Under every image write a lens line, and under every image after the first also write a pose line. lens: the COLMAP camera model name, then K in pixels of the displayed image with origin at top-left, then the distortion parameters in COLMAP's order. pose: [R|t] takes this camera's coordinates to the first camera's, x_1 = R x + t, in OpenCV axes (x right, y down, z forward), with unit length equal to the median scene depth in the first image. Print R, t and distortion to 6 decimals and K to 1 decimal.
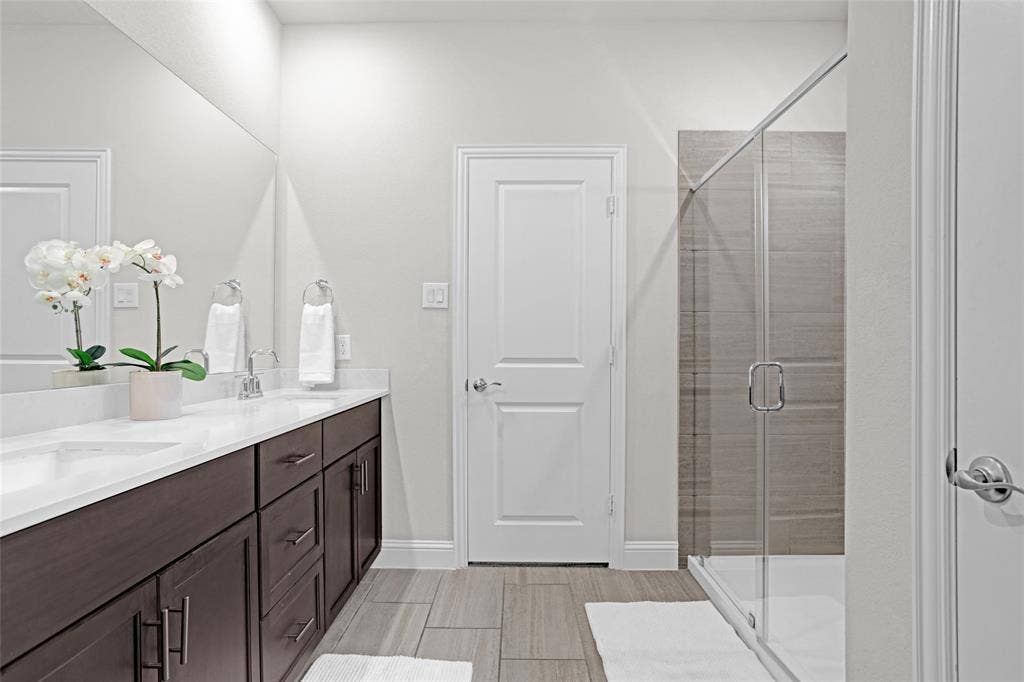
lens RADIAL K [[524.1, 0, 513.7], [0, 524.1, 353.8], [0, 0, 1]] dist [-0.066429, 0.031510]
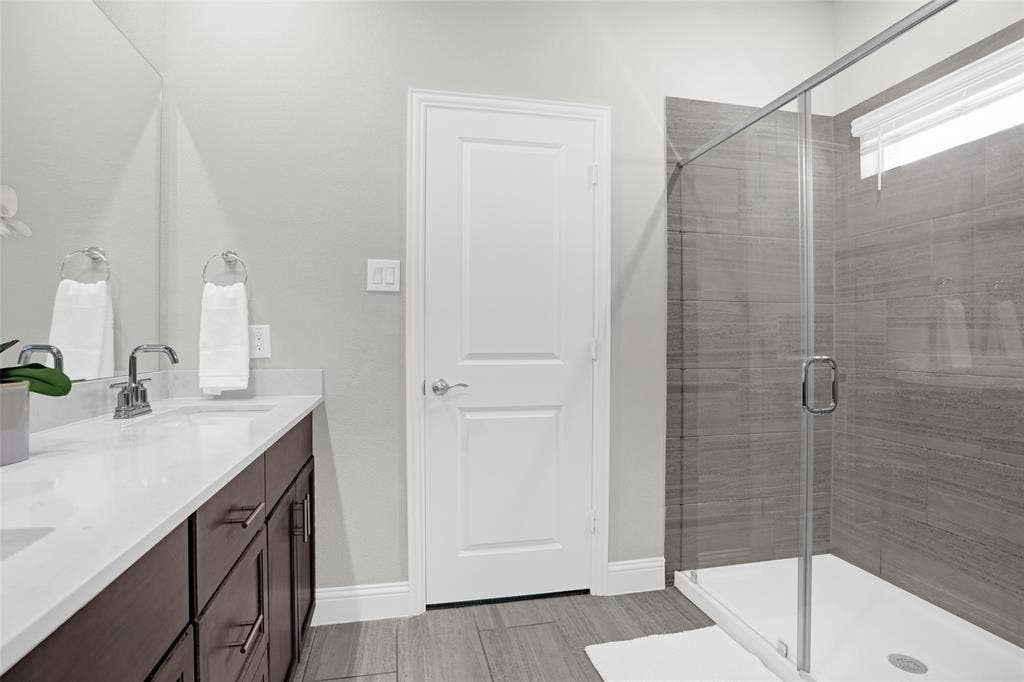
lens RADIAL K [[533.2, 0, 515.4], [0, 533.2, 346.2], [0, 0, 1]] dist [-0.066340, 0.031236]
pose [[0.974952, -0.005707, 0.222342, -0.135966], [0.006157, 0.999980, -0.001330, -0.002025], [-0.222330, 0.002666, 0.974968, 0.172932]]
